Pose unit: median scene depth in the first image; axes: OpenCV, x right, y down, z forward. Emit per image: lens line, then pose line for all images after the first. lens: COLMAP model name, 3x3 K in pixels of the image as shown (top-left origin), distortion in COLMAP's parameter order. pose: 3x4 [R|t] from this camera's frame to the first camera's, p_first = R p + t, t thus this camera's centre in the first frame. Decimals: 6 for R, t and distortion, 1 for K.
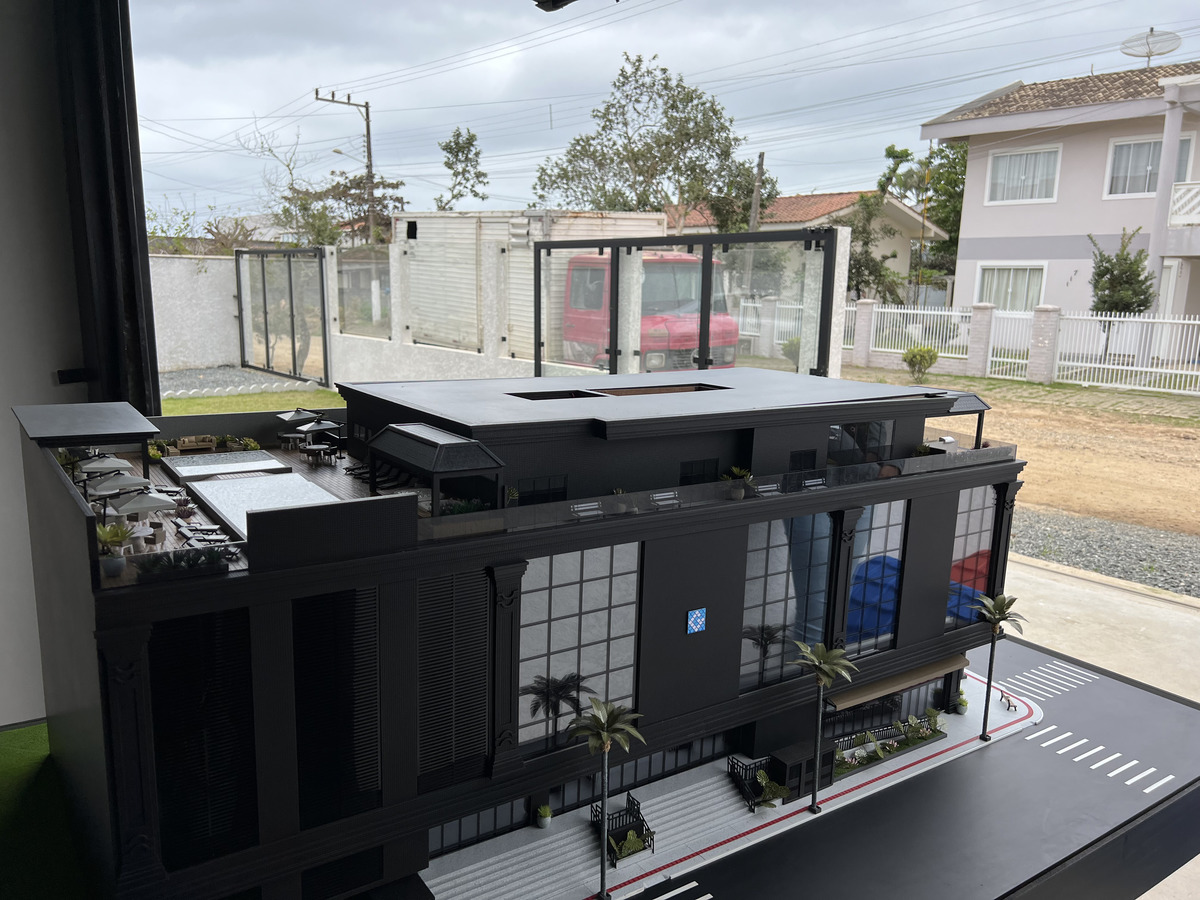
lens RADIAL K [[940.4, 0, 604.6], [0, 940.4, 459.1], [0, 0, 1]] dist [0.051544, -0.078456]
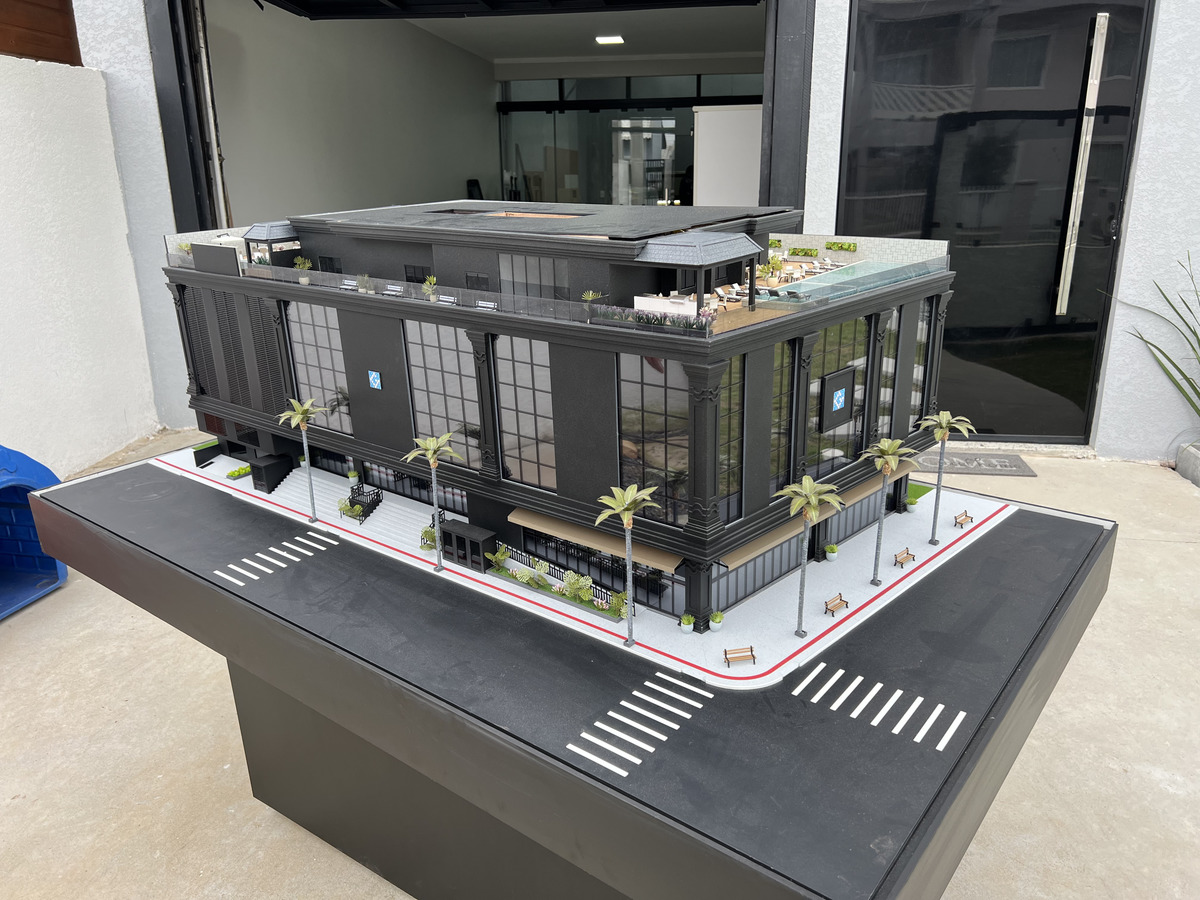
lens RADIAL K [[940.4, 0, 606.5], [0, 940.4, 446.5], [0, 0, 1]] dist [0.051544, -0.078456]
pose [[0.280089, 0.304362, -0.910447, 1.064531], [-0.111427, 0.952305, 0.284076, -0.117011], [0.953485, 0.021882, 0.300644, 0.668645]]
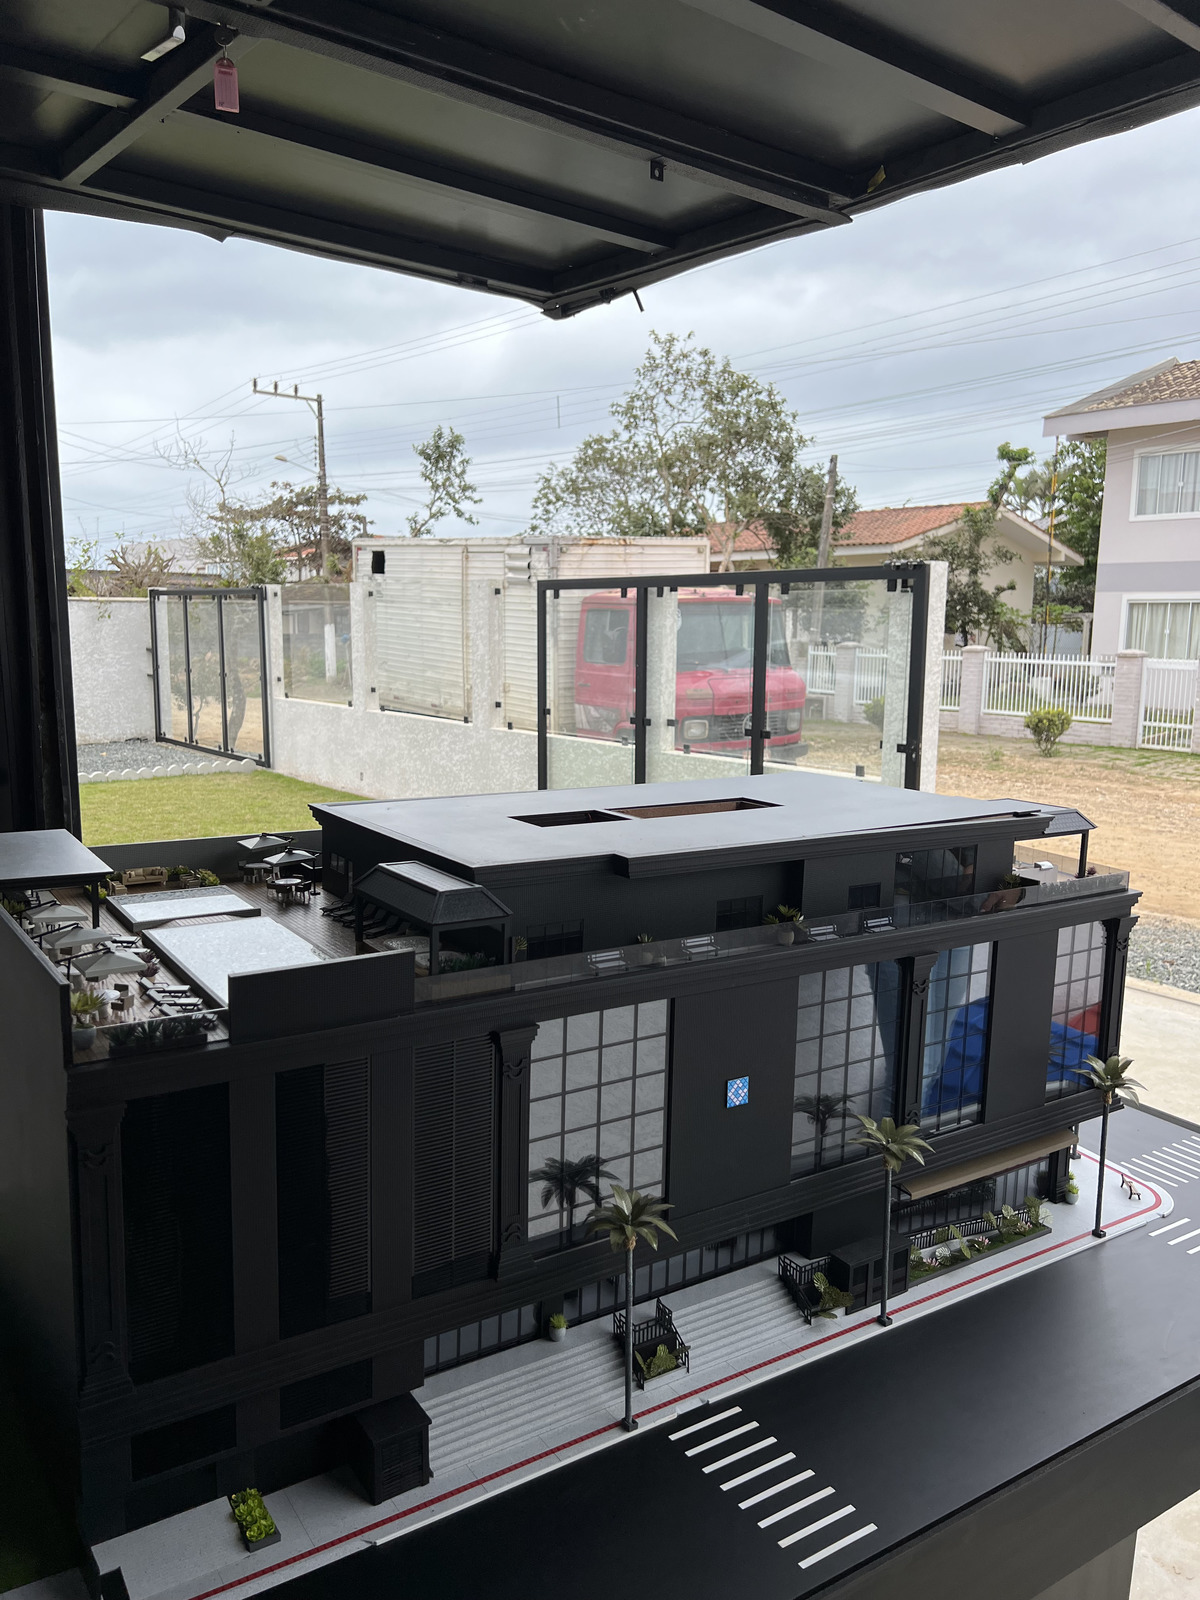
lens RADIAL K [[1253.9, 0, 602.6], [0, 1253.9, 798.3], [0, 0, 1]] dist [0.051544, -0.078456]
pose [[0.999745, -0.005302, -0.021936, 0.002250], [0.004308, 0.998974, -0.045084, -0.029773], [0.022153, 0.044978, 0.998742, -0.102186]]
